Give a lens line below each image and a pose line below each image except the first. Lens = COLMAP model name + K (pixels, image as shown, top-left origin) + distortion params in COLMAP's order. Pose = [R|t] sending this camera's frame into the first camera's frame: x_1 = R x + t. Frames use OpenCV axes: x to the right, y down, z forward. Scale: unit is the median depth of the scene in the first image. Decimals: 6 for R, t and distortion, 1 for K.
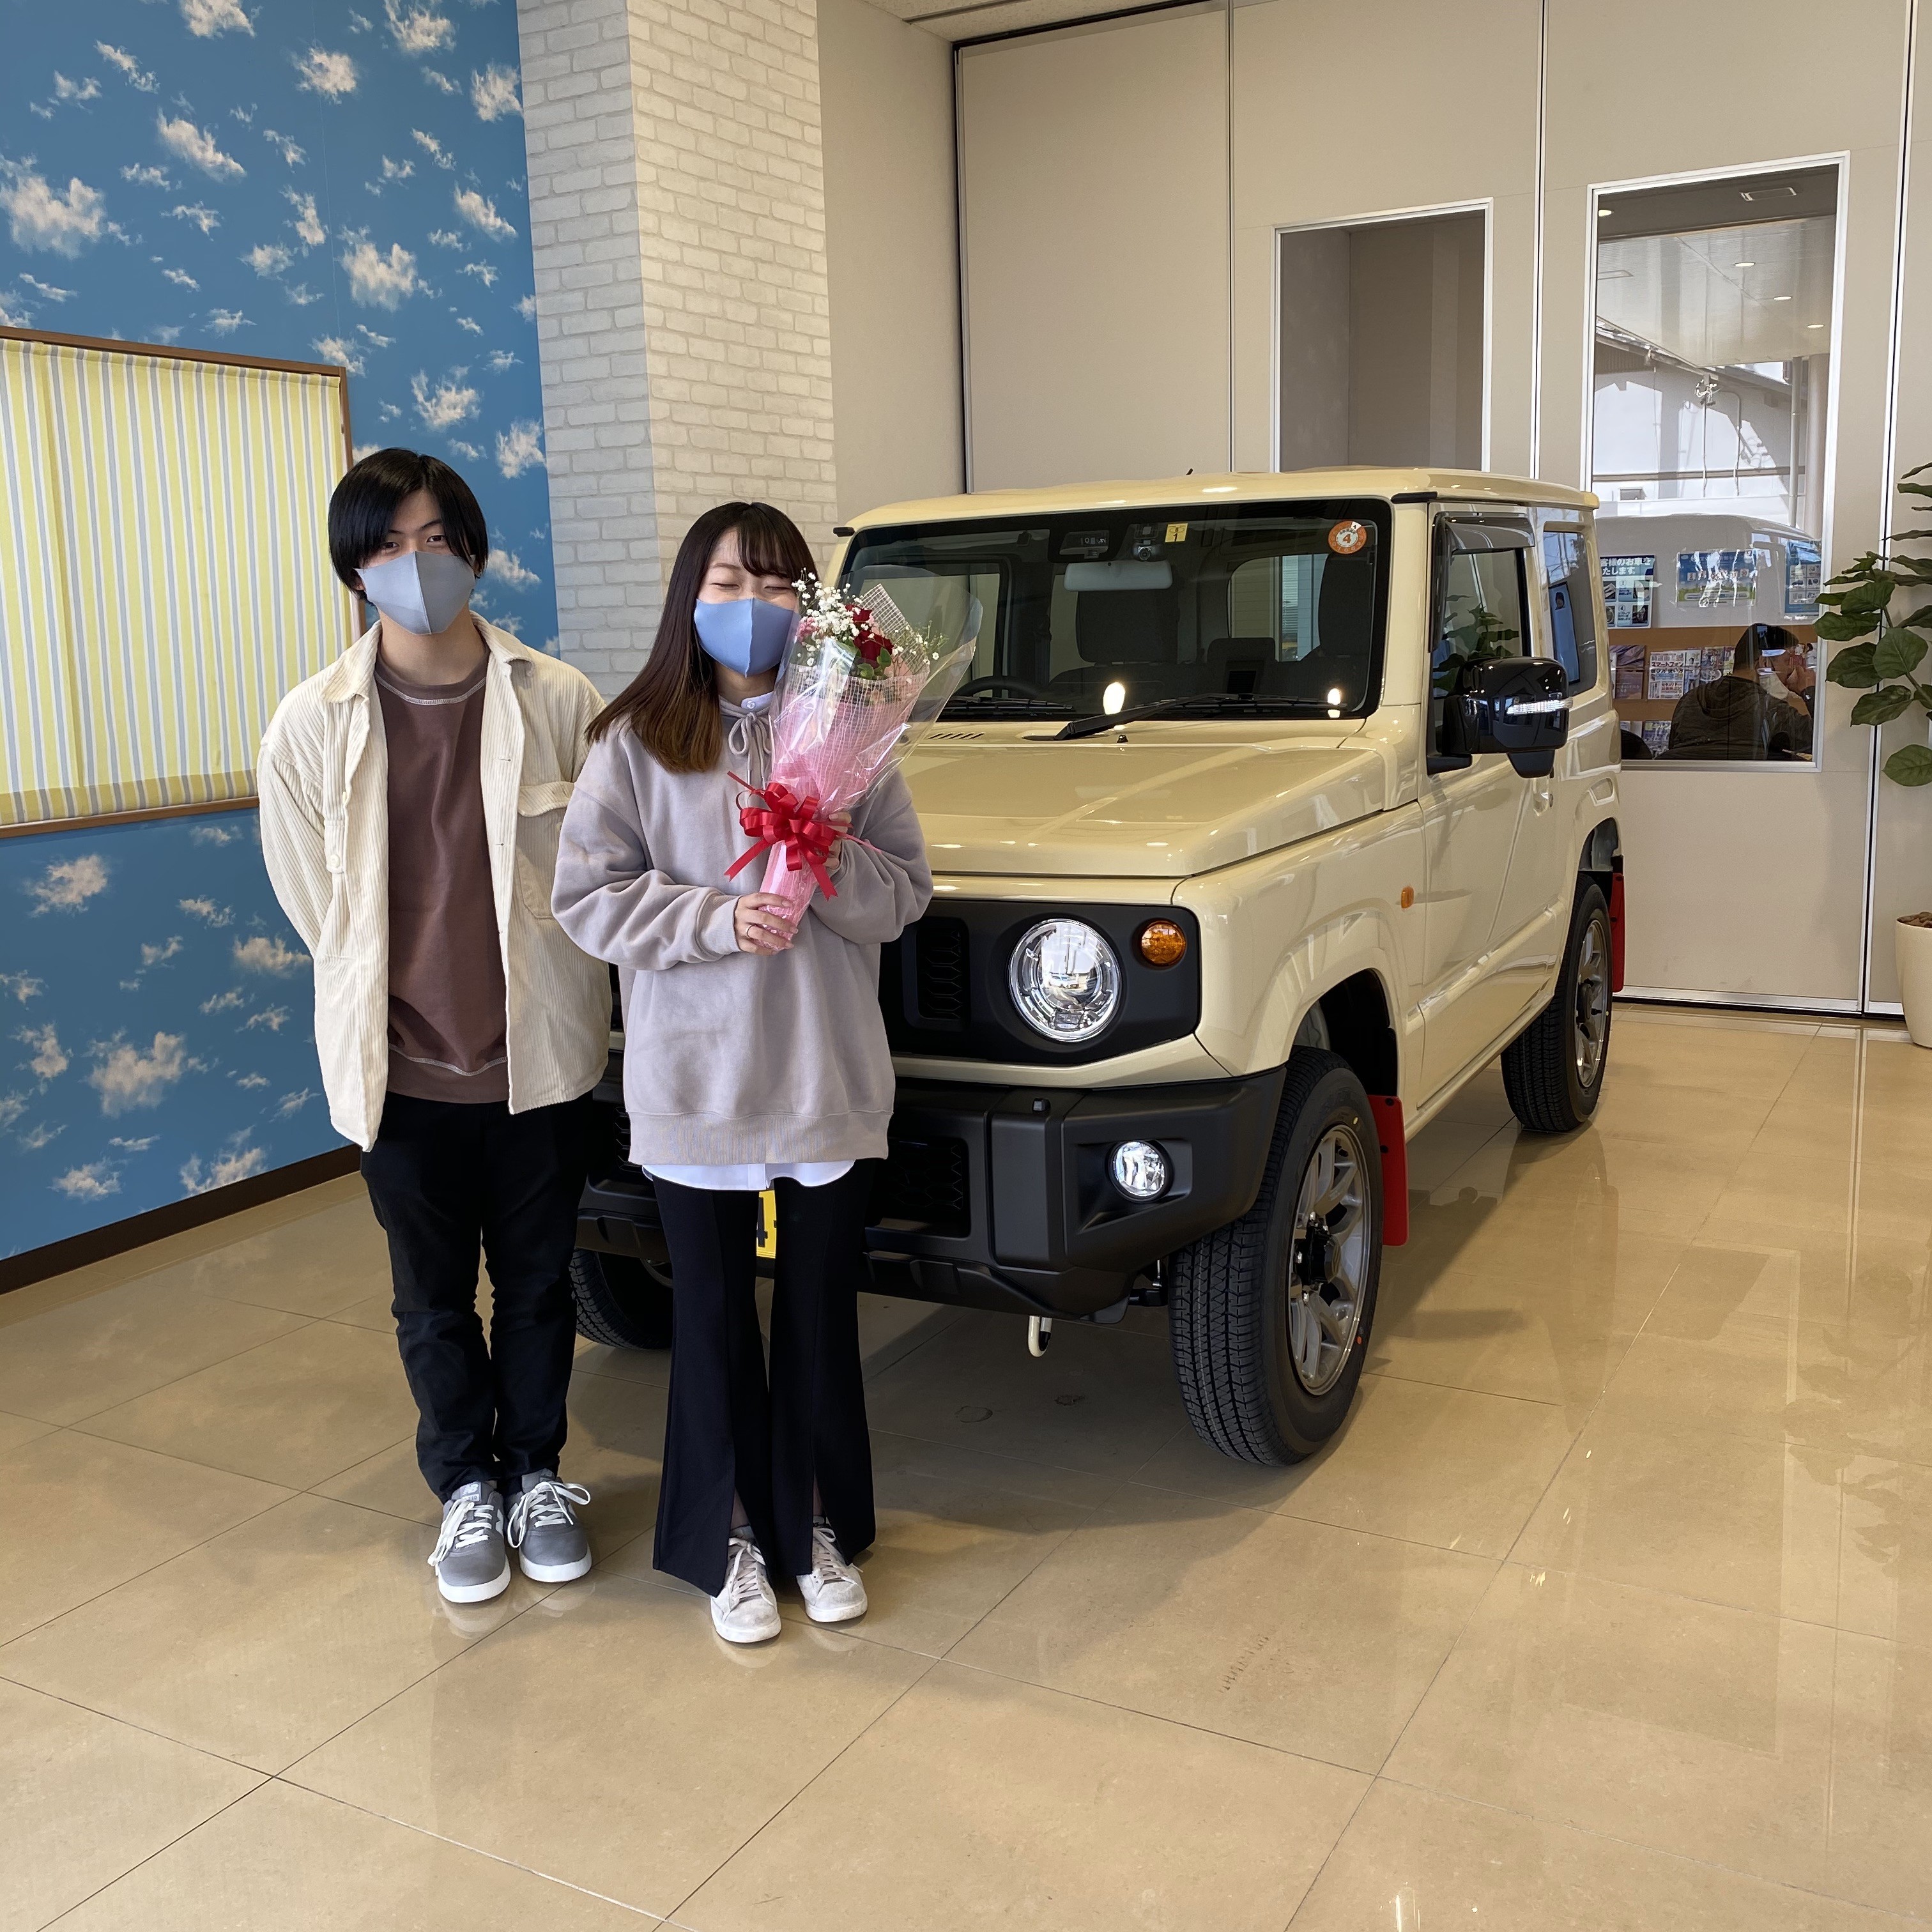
lens RADIAL K [[1995.9, 0, 961.0], [0, 1995.9, 958.8], [0, 0, 1]] dist [-0.015676, 0.000000]
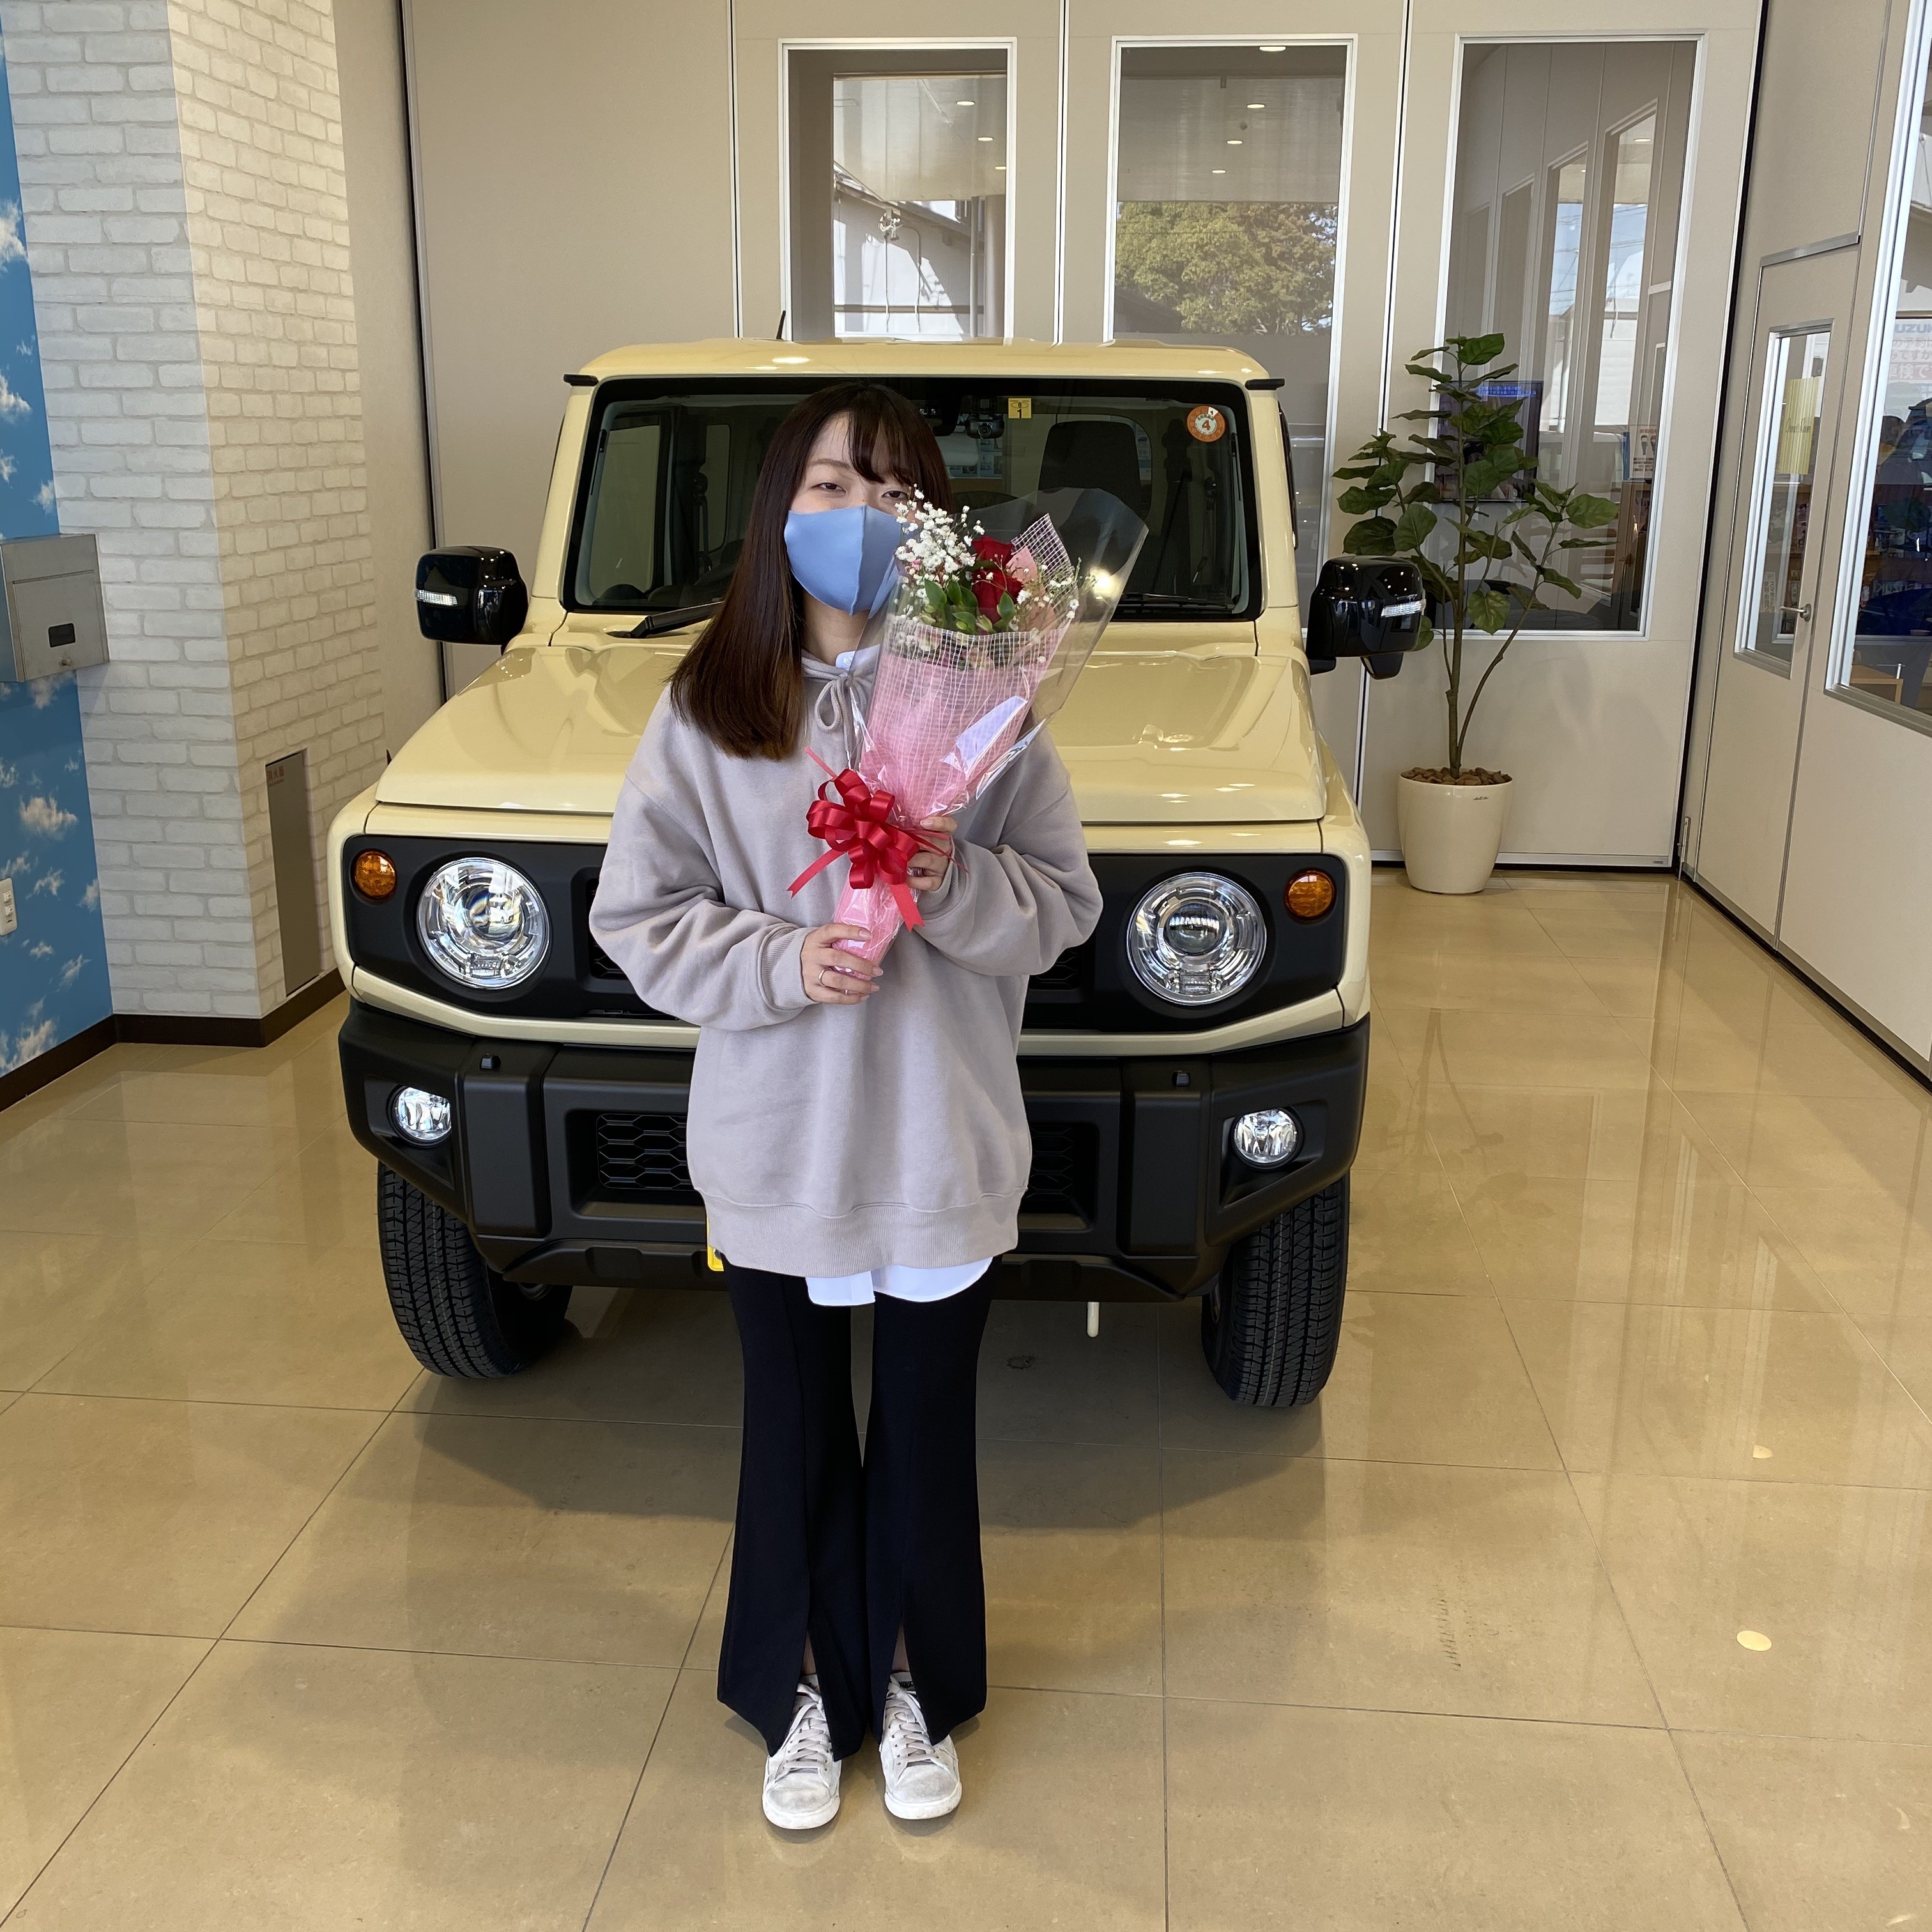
lens RADIAL K [[1995.9, 0, 957.7], [0, 1995.9, 965.9], [0, 0, 1]] dist [-0.015676, 0.000000]
pose [[0.910481, -0.071487, 0.407326, -0.217755], [0.033324, 0.994426, 0.100037, -0.037125], [-0.412206, -0.077508, 0.907788, 0.116743]]
